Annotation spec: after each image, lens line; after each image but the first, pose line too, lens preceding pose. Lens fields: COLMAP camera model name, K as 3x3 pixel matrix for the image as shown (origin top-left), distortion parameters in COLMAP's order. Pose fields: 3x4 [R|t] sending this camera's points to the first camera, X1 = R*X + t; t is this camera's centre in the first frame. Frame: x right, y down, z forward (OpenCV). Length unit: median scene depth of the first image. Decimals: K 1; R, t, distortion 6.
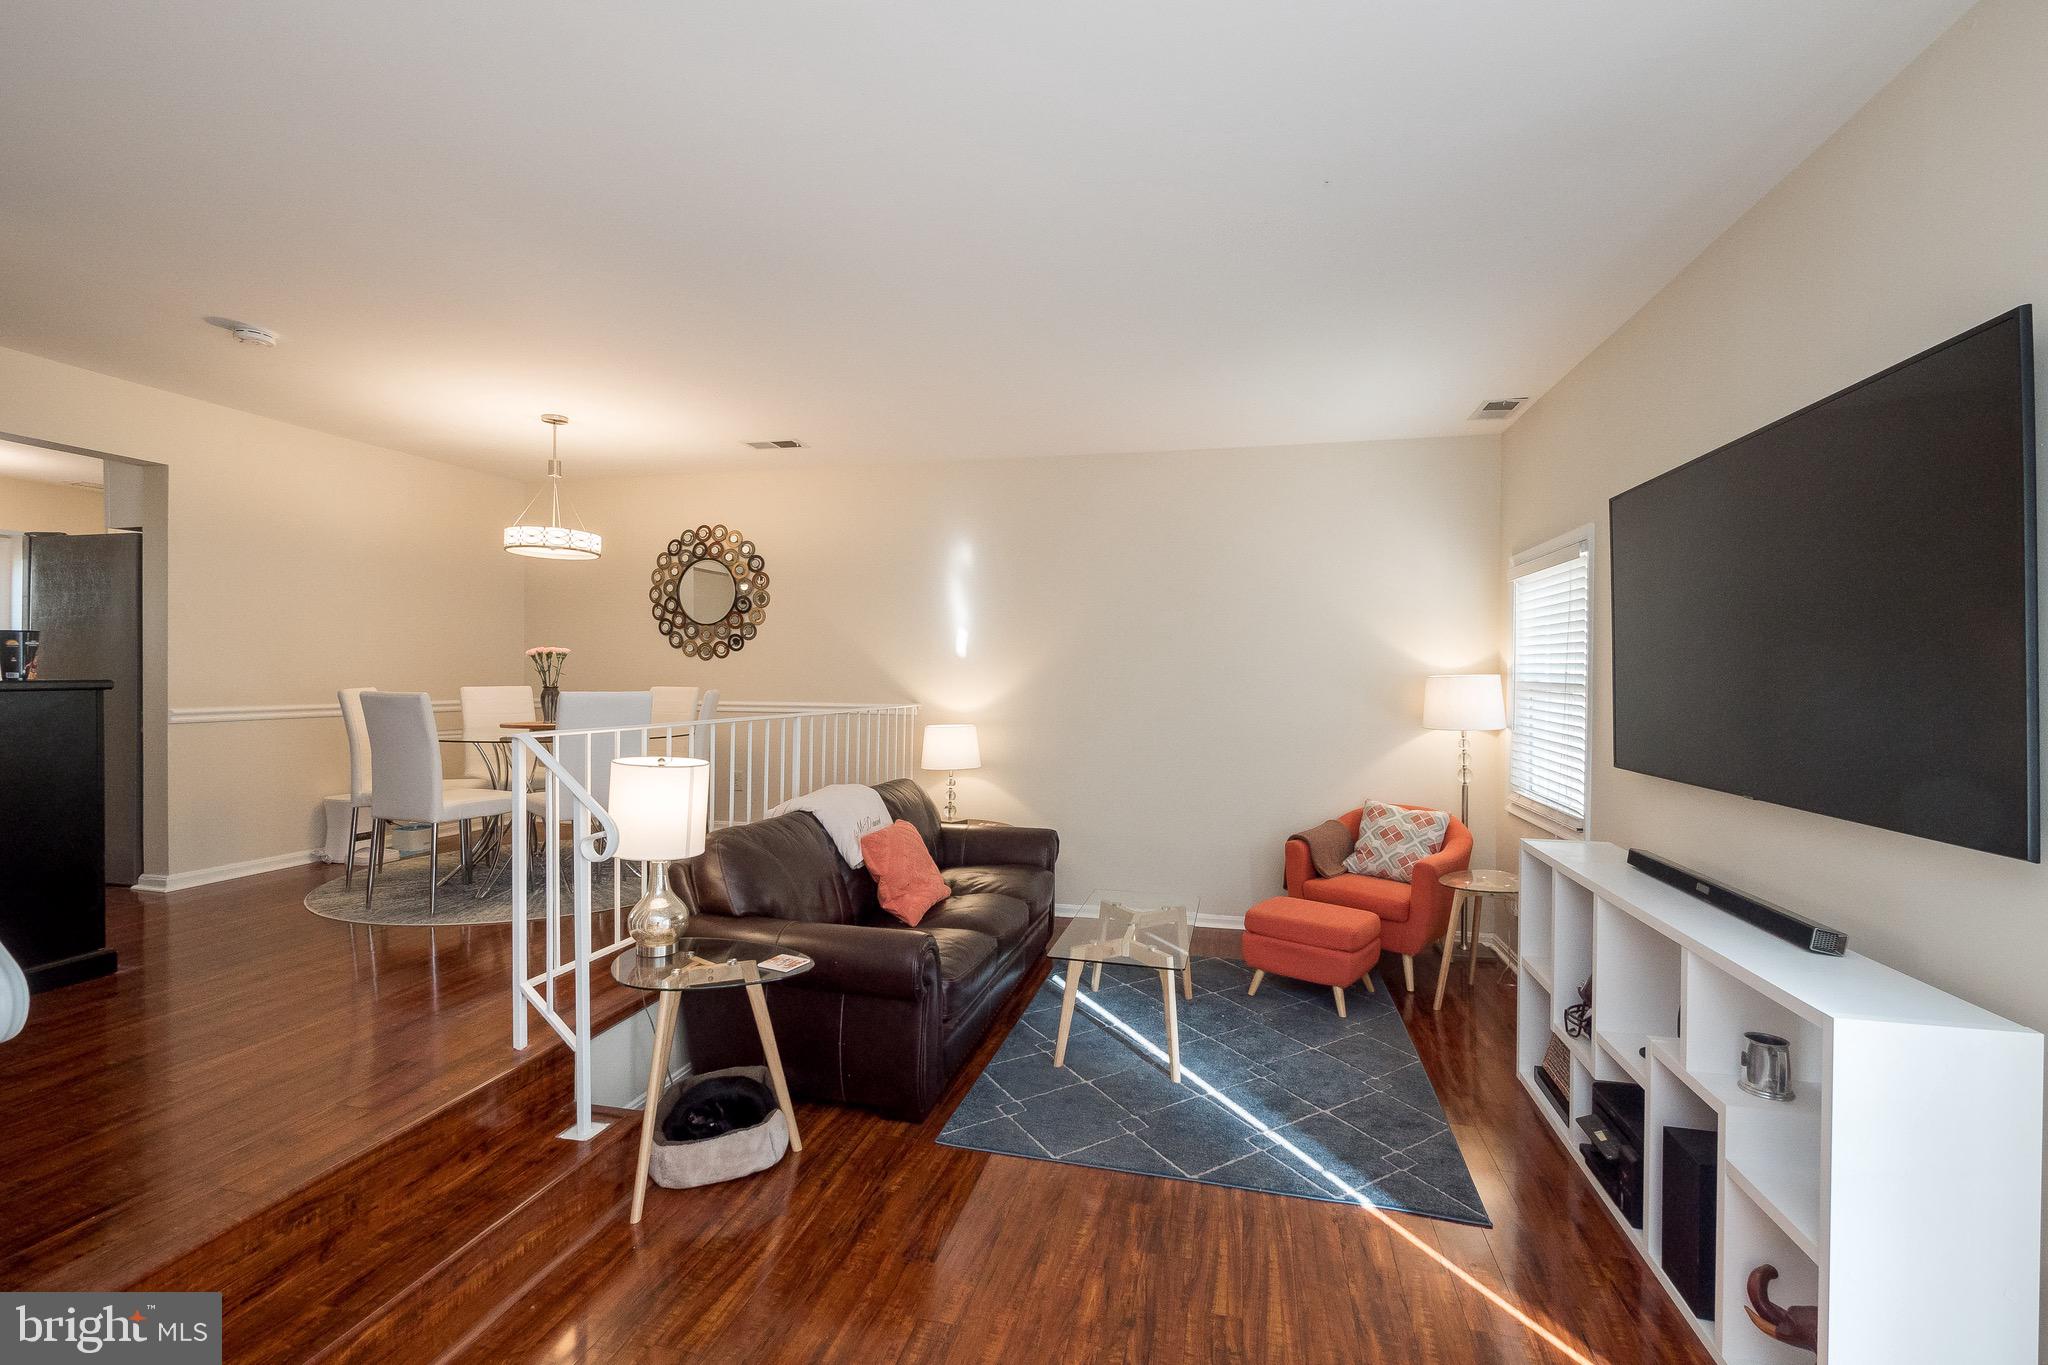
lens RADIAL K [[876.1, 0, 1025.9], [0, 876.1, 674.2], [0, 0, 1]] dist [-0.001850, -0.000004]
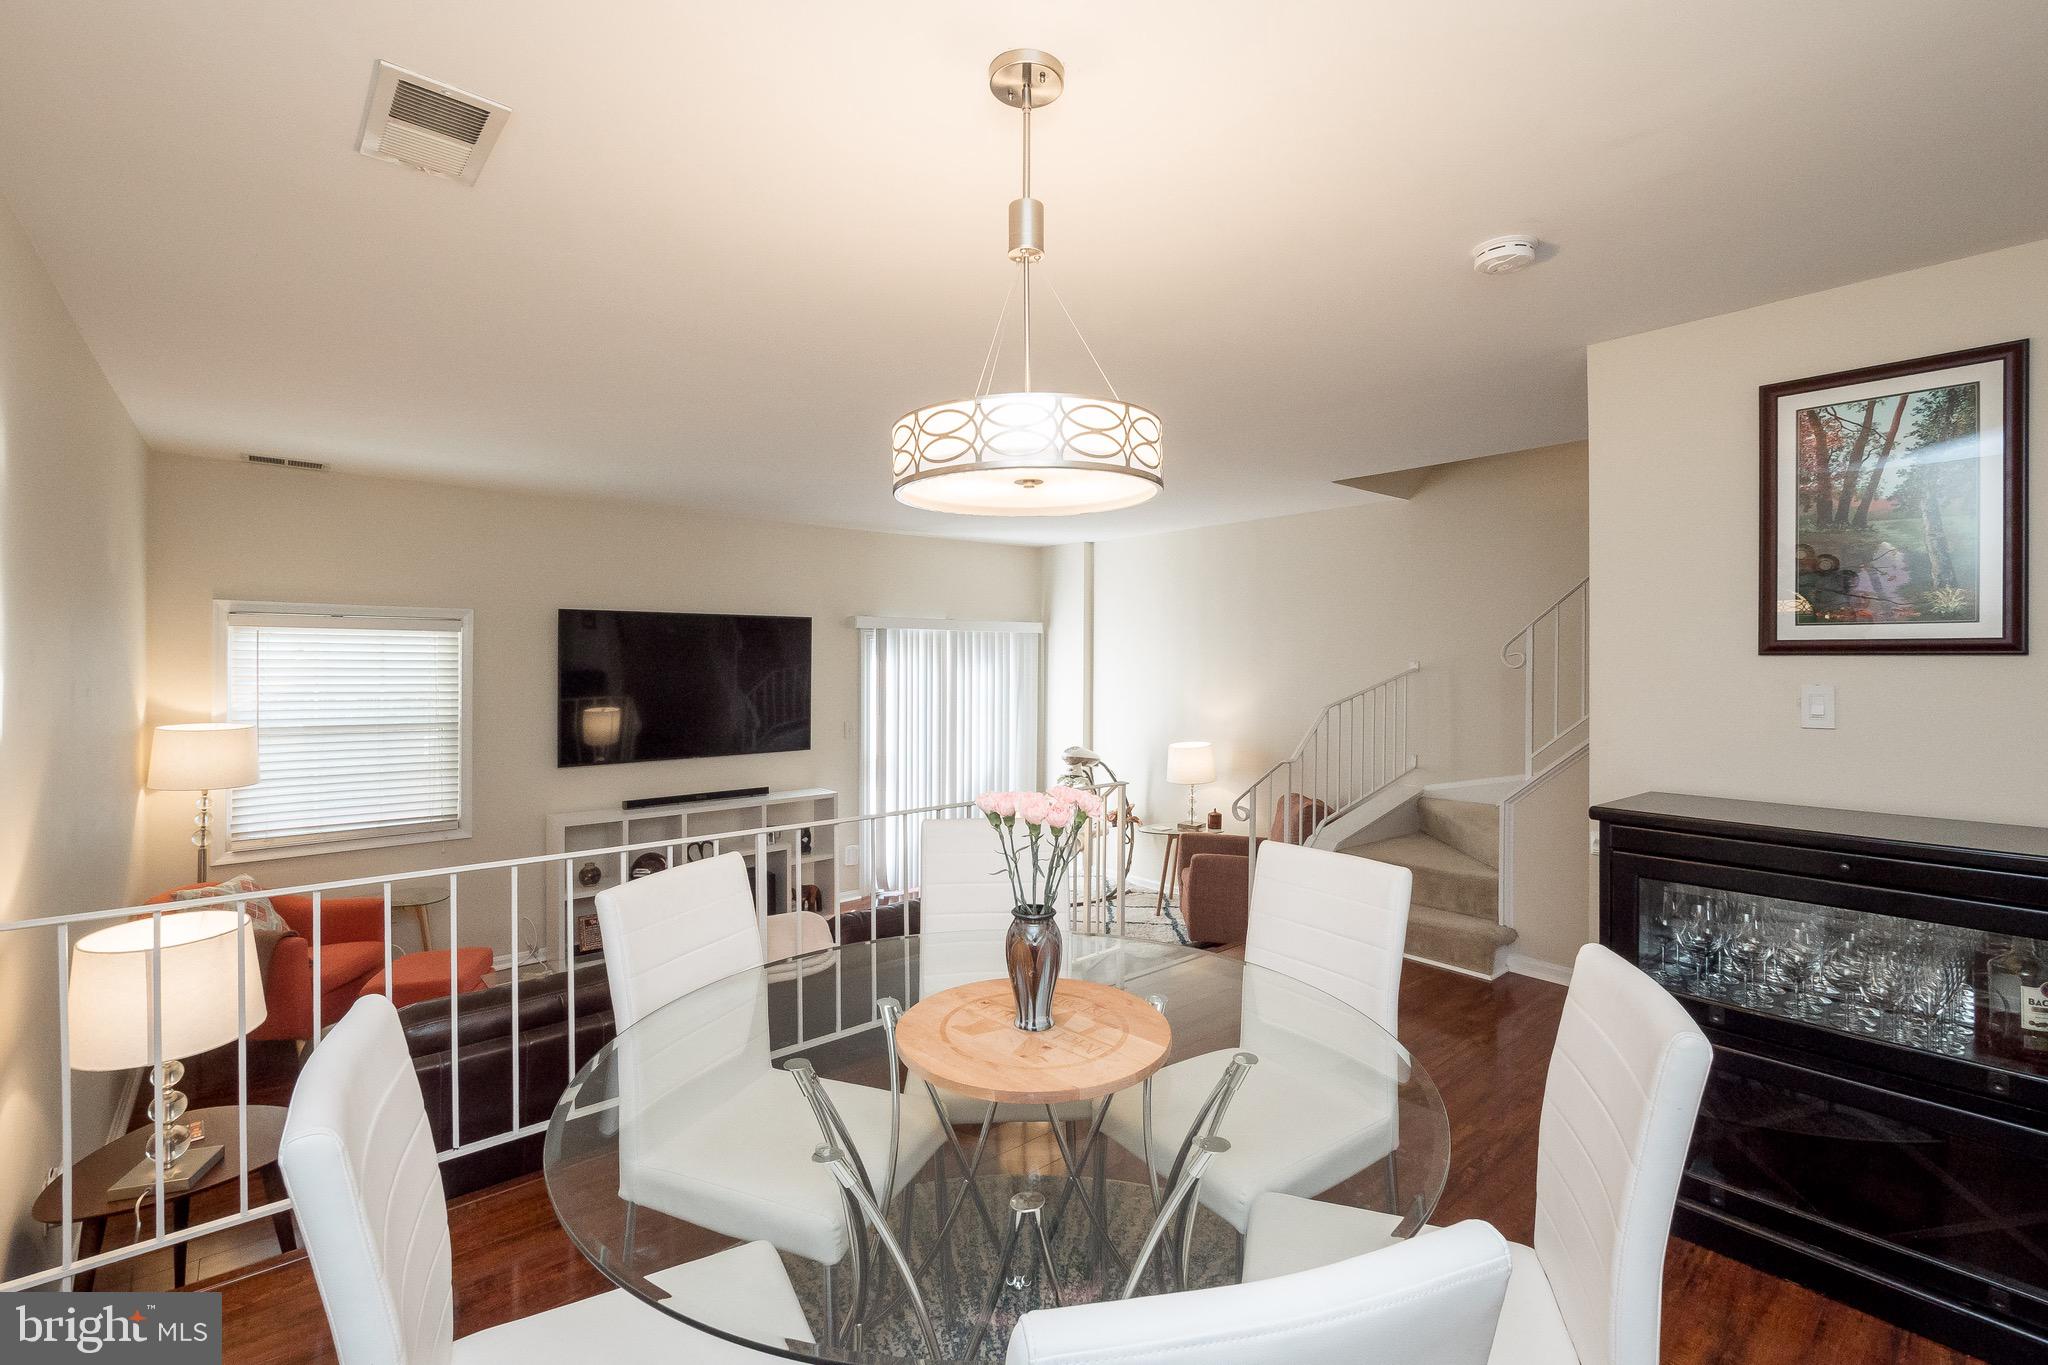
lens RADIAL K [[876.1, 0, 1025.9], [0, 876.1, 674.2], [0, 0, 1]] dist [-0.001850, -0.000004]
pose [[-0.786886, -0.018319, 0.616826, -0.570832], [-0.007871, 0.999776, 0.019651, -0.060911], [-0.617048, 0.010609, -0.786854, 0.936777]]
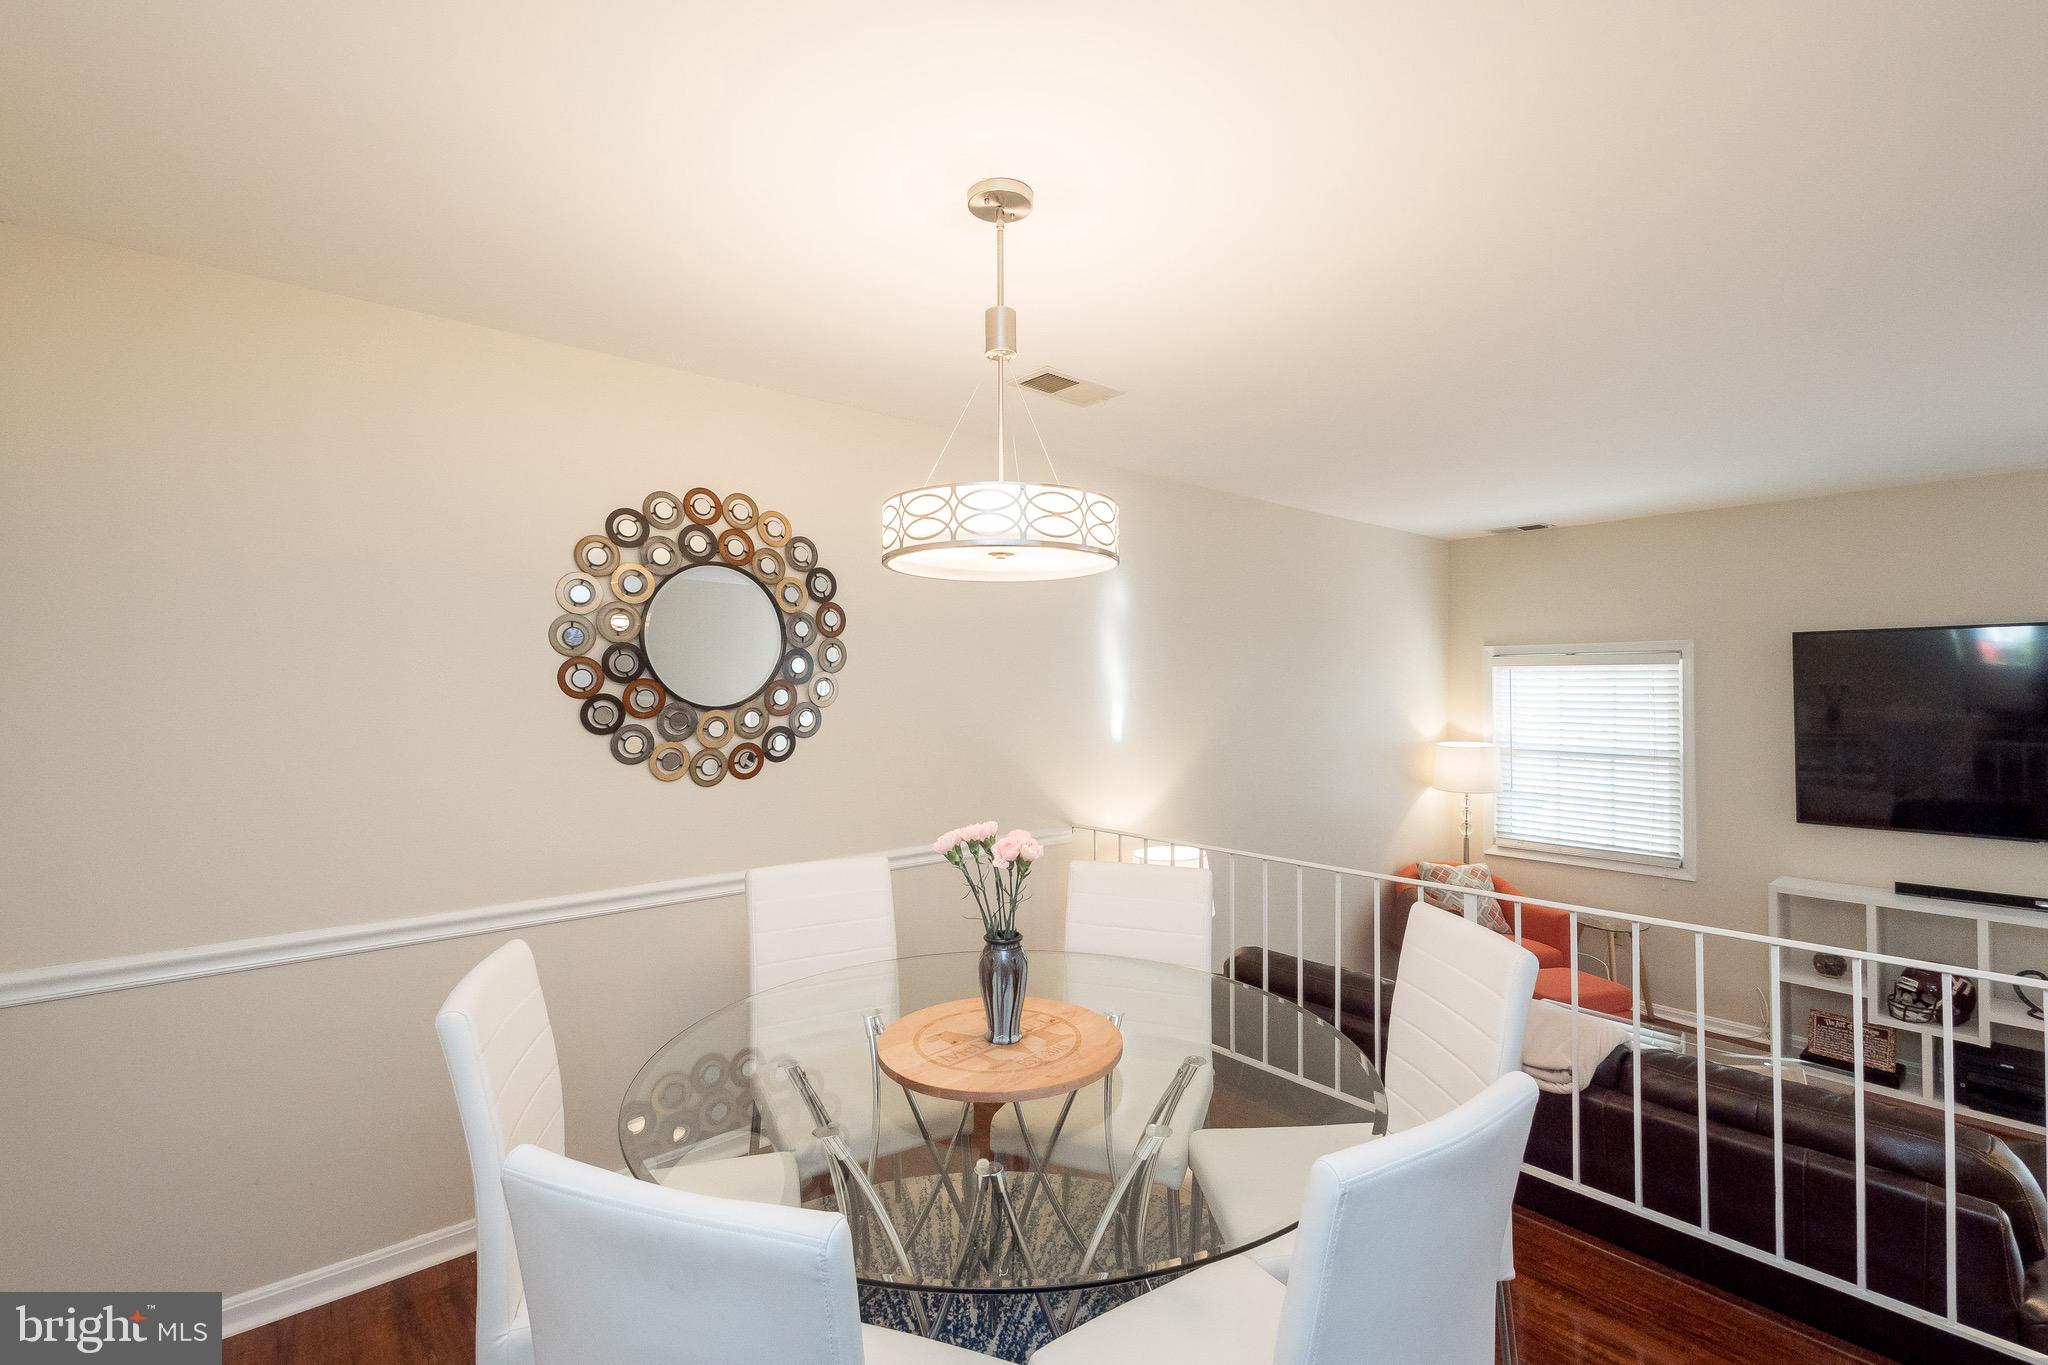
lens RADIAL K [[876.1, 0, 1025.9], [0, 876.1, 674.2], [0, 0, 1]] dist [-0.001850, -0.000004]
pose [[0.603116, 0.002282, 0.797650, -0.632361], [0.008786, 0.999916, -0.009504, -0.068797], [-0.797605, 0.012740, 0.603045, 0.600212]]
